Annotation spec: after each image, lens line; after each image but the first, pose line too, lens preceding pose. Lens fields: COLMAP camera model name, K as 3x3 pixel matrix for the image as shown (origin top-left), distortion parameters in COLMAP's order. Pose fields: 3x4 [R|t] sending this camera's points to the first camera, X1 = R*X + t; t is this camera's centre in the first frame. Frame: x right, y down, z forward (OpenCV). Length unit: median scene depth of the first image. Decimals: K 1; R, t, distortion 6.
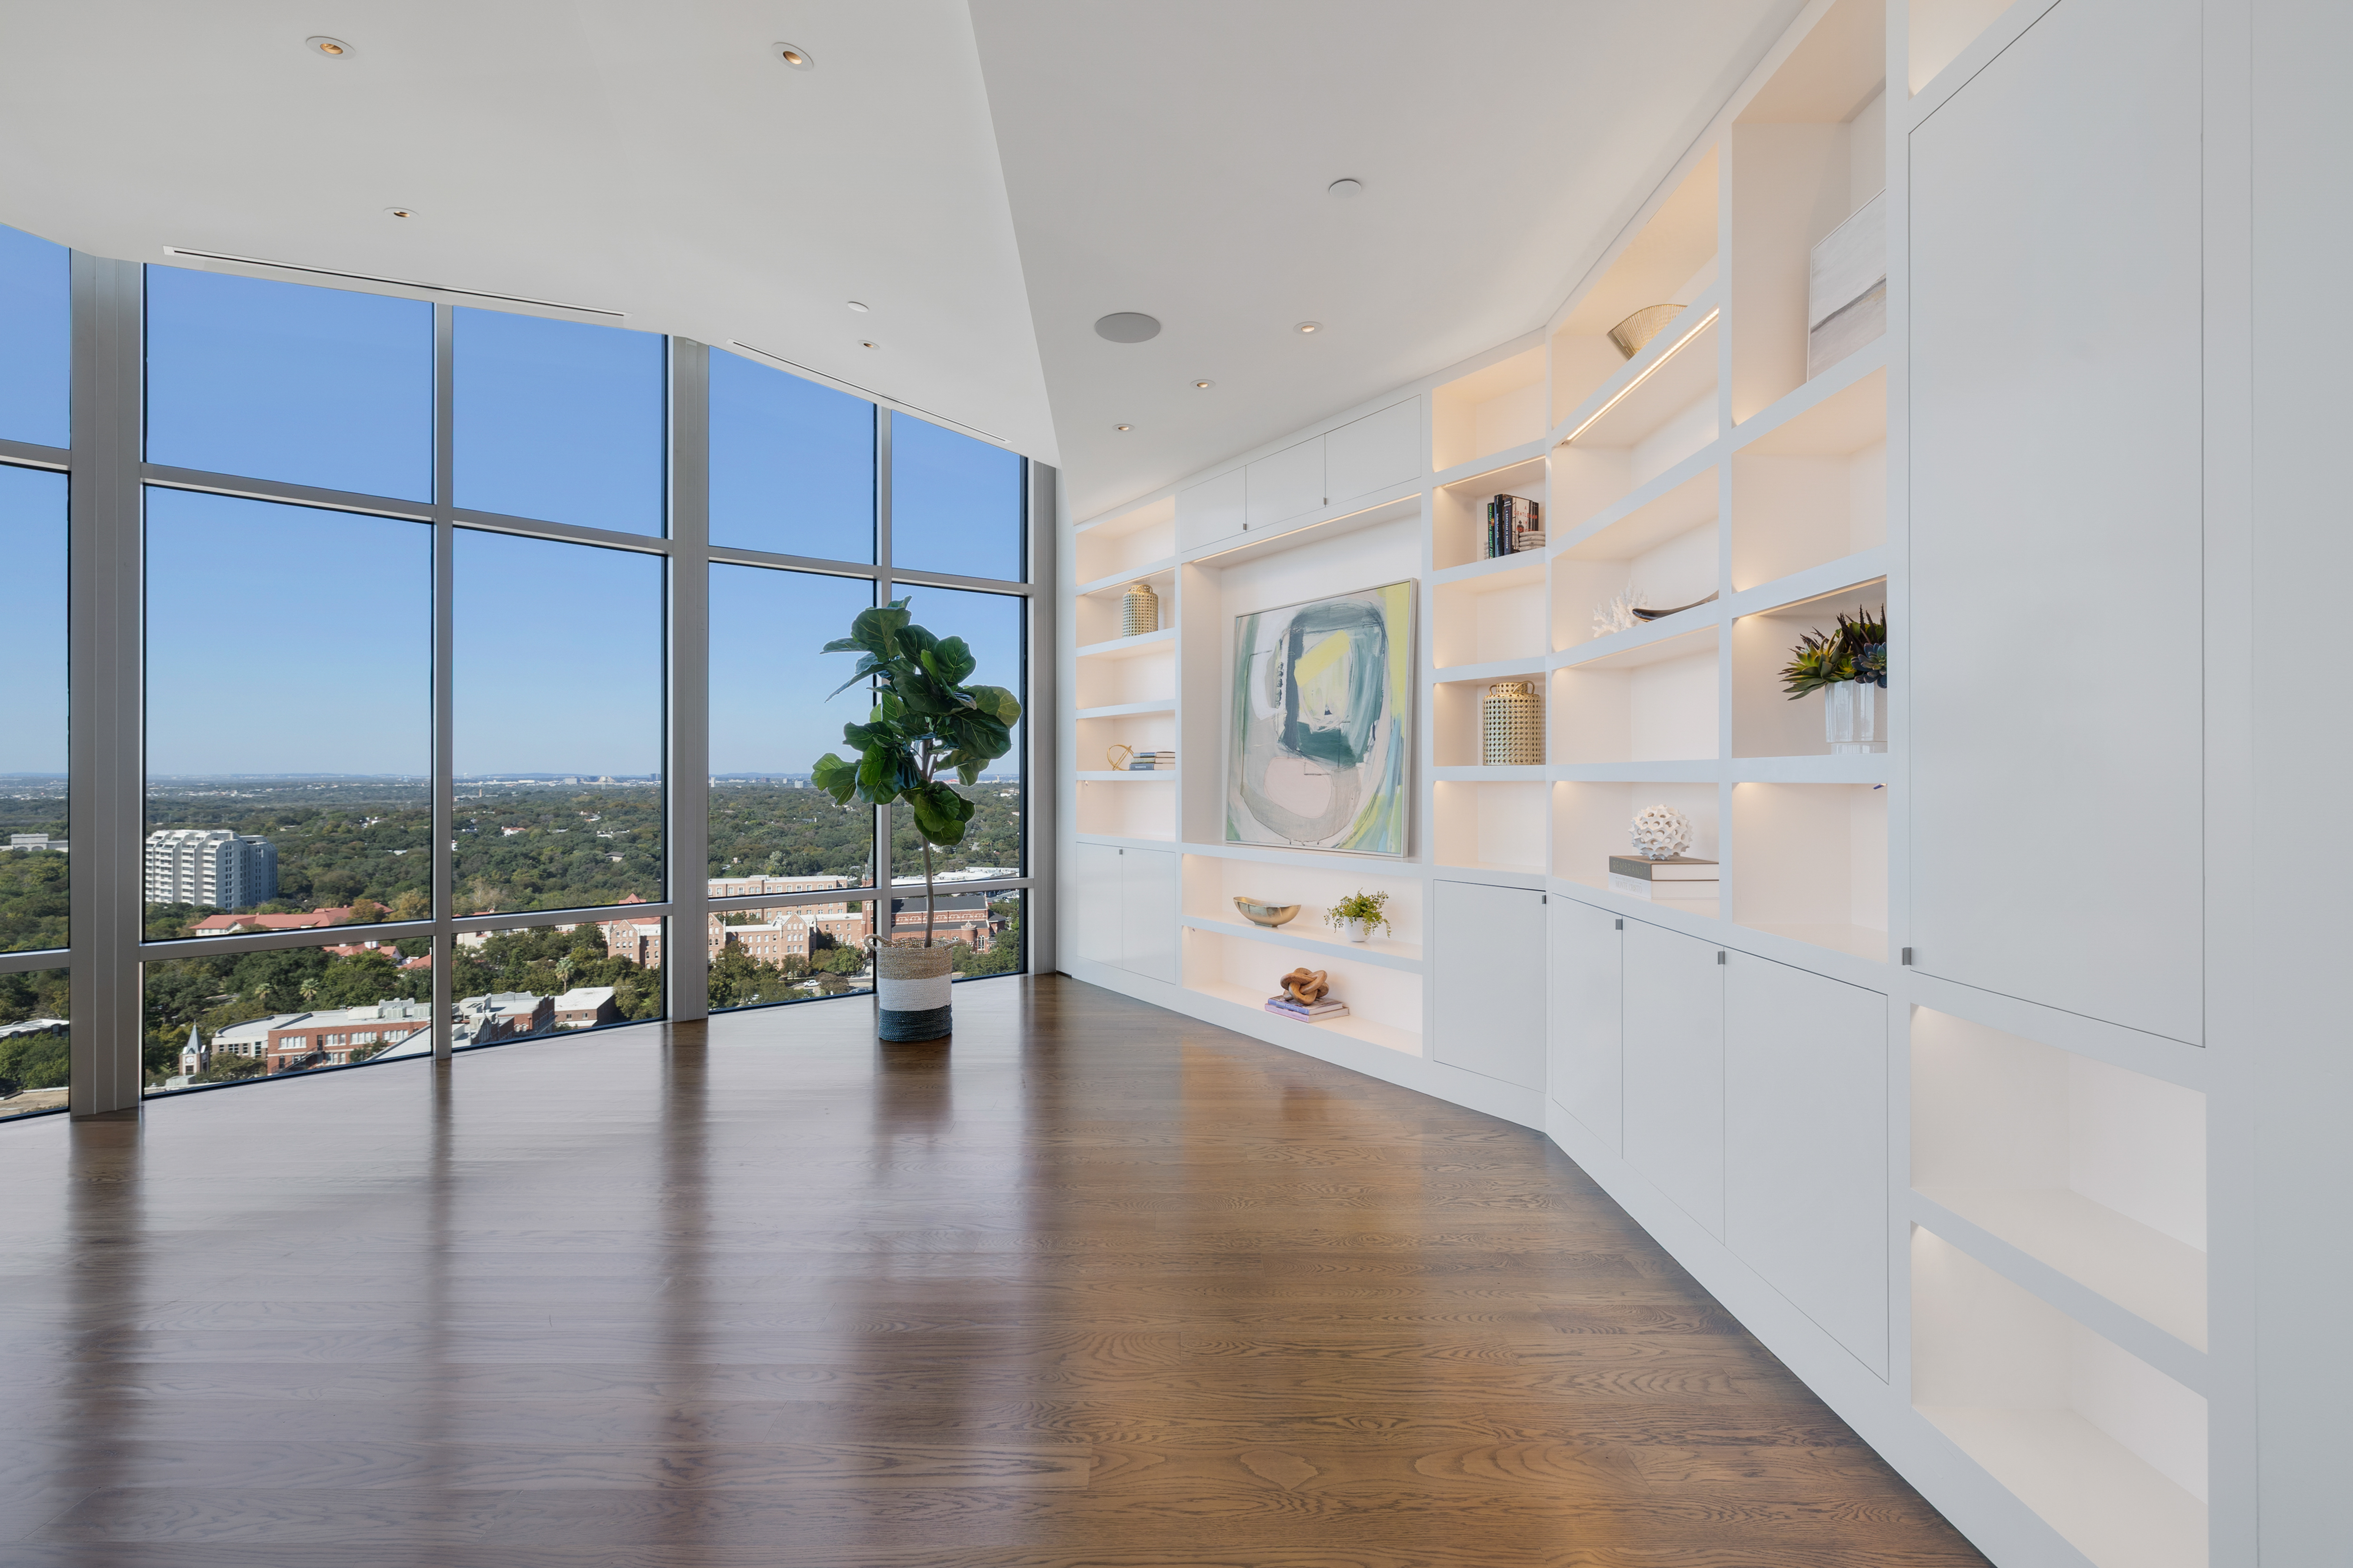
lens RADIAL K [[1000.7, 0, 1176.3], [0, 1000.7, 773.8], [0, 0, 1]] dist [-0.000443, -0.000101]
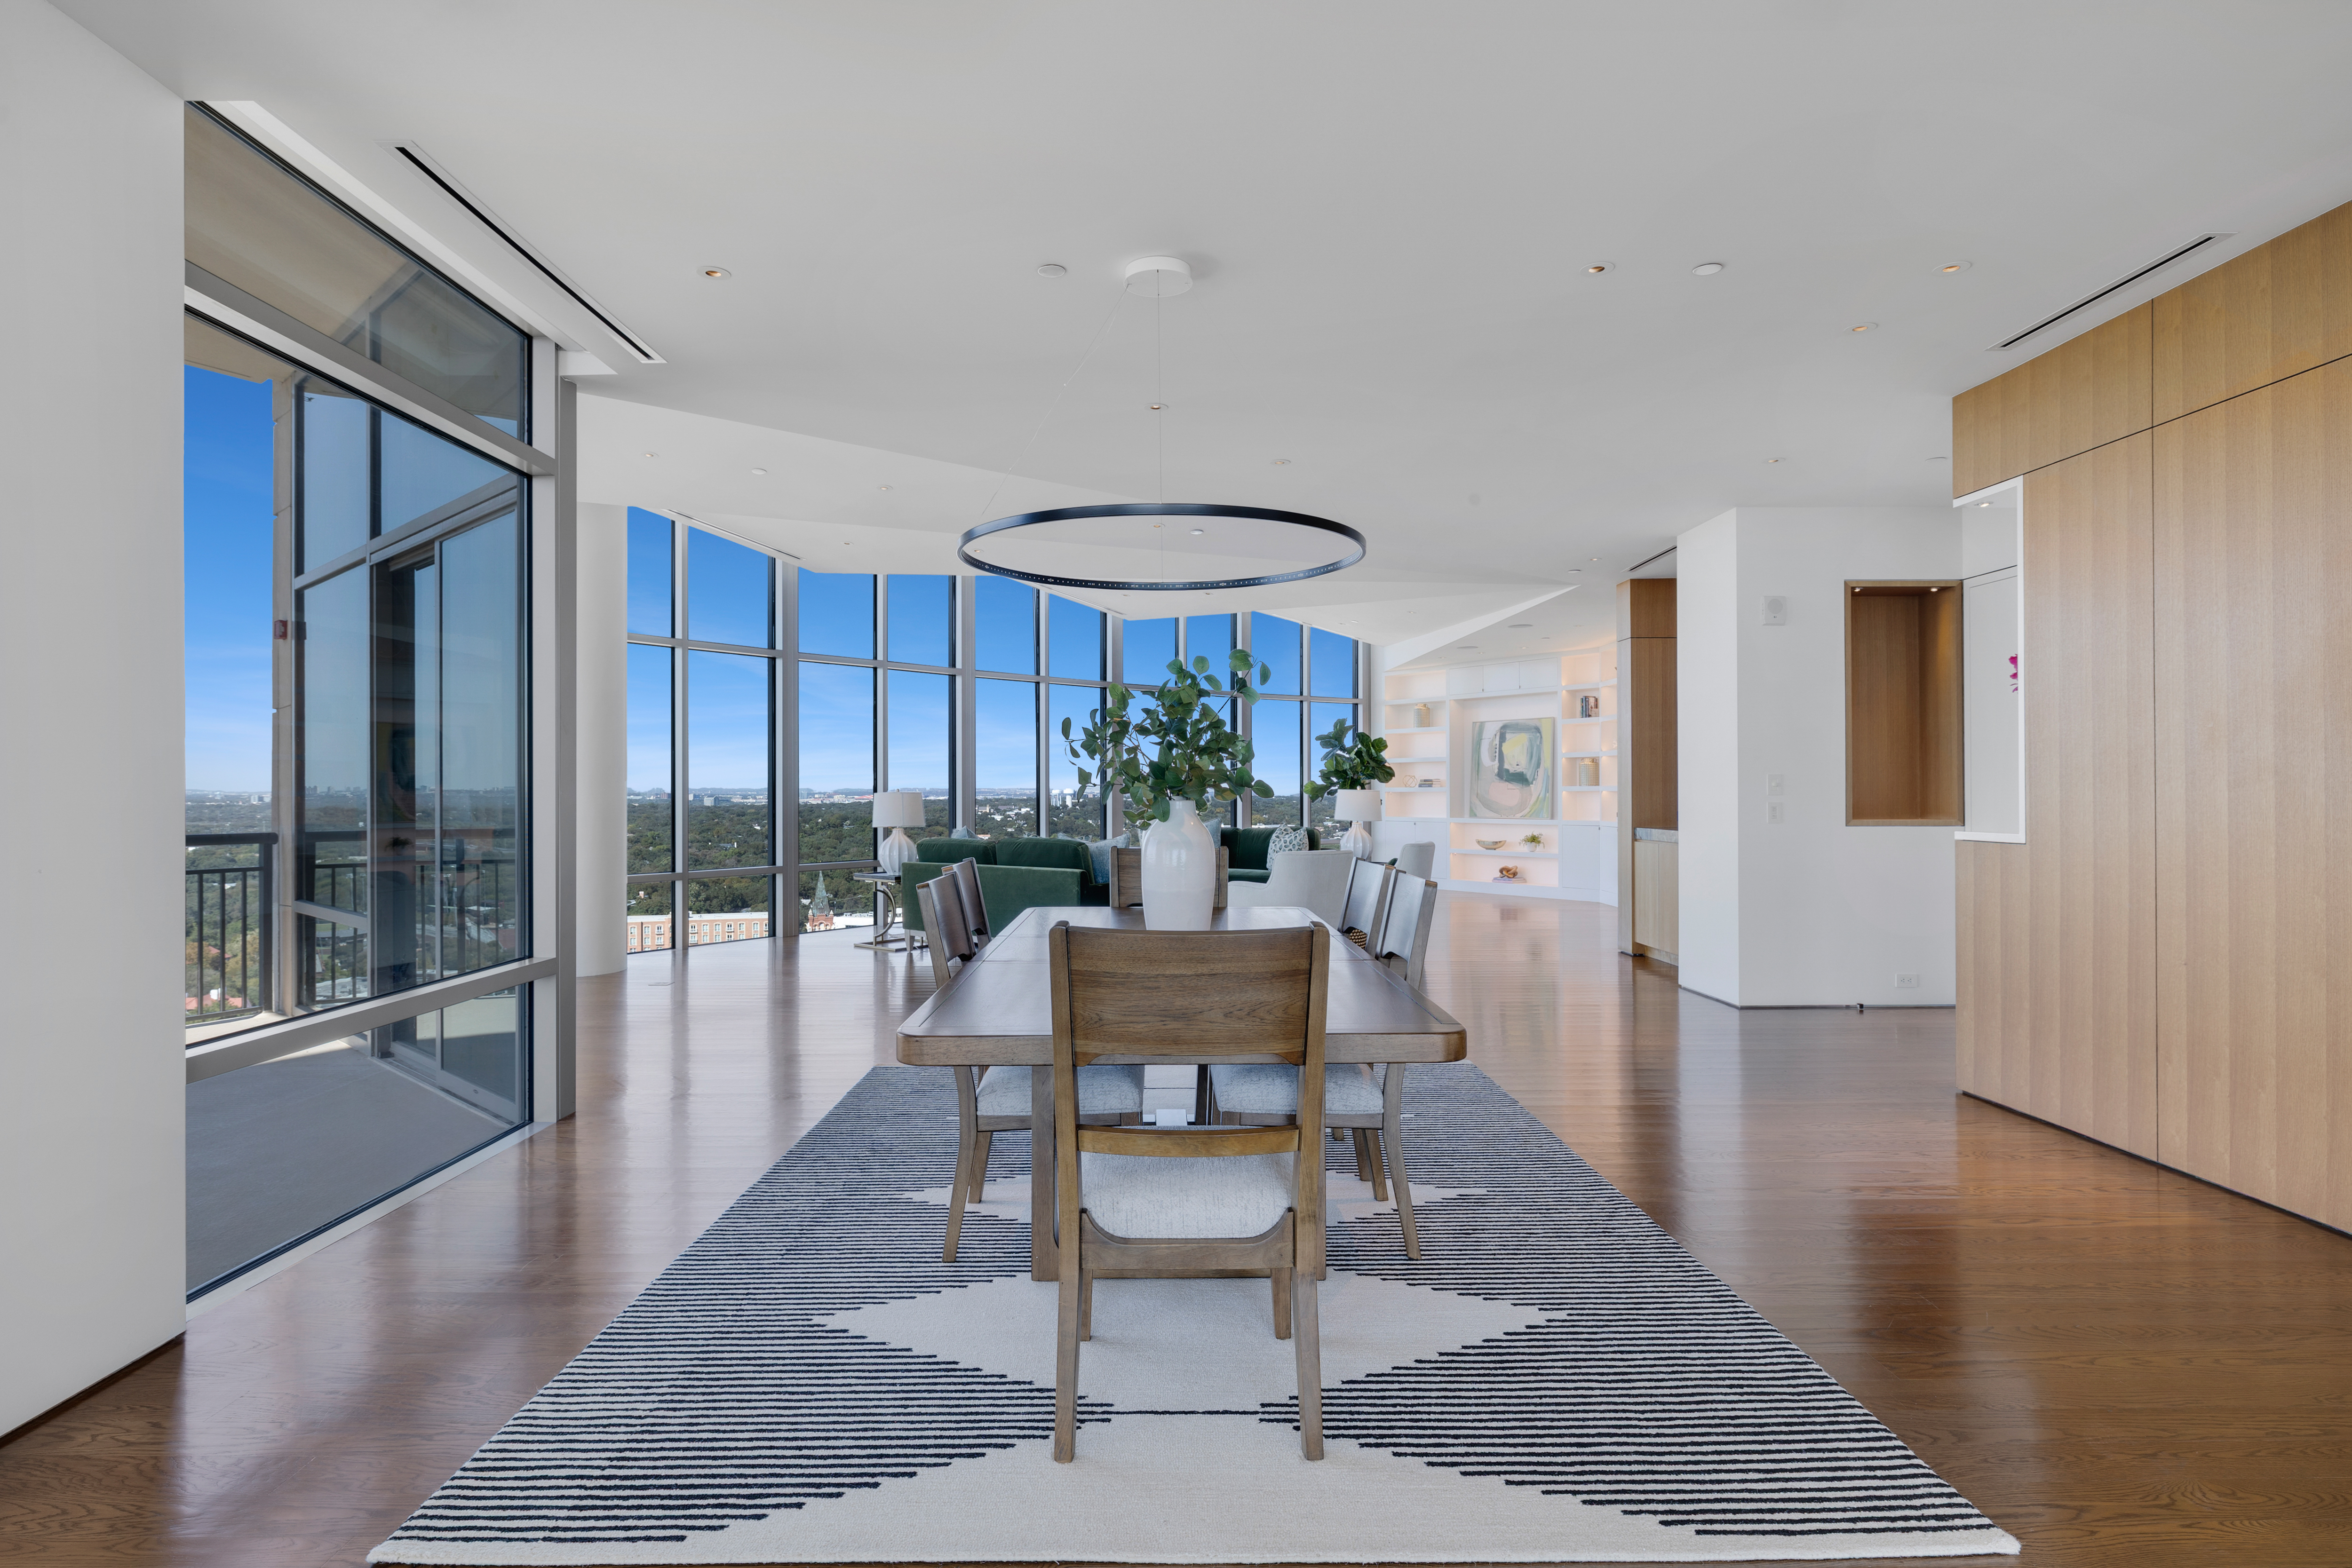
lens RADIAL K [[1231.7, 0, 1176.0], [0, 1231.7, 784.0], [0, 0, 1]] dist [0.000752, 0.000098]
pose [[0.999991, -0.002297, -0.003499, -0.704309], [0.002288, 0.999994, -0.002625, -0.005851], [0.003505, 0.002617, 0.999990, -2.134457]]
